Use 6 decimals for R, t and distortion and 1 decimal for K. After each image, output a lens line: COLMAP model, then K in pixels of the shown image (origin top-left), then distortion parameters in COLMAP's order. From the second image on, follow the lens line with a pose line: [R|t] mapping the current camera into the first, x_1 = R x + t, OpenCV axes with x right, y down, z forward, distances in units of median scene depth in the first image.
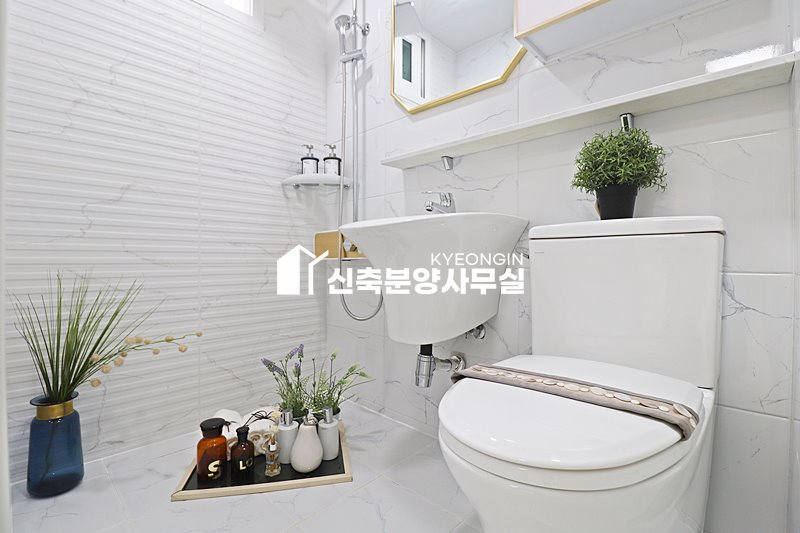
lens RADIAL K [[373.2, 0, 402.2], [0, 373.2, 265.8], [0, 0, 1]] dist [-0.006177, -0.007787]
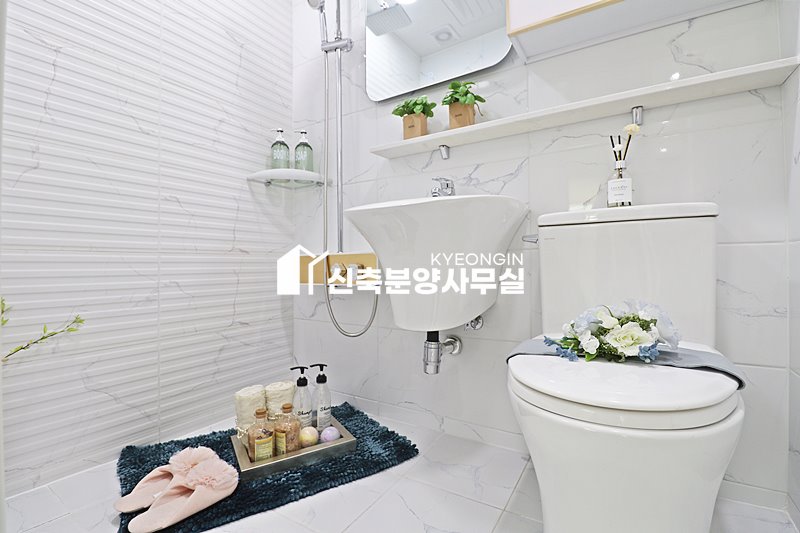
lens RADIAL K [[373.2, 0, 398.6], [0, 373.2, 266.2], [0, 0, 1]] dist [-0.006177, -0.007787]
pose [[0.983528, -0.004898, 0.180691, -0.203788], [0.006495, 0.999945, -0.008246, 0.045820], [-0.180641, 0.009283, 0.983505, 0.037227]]
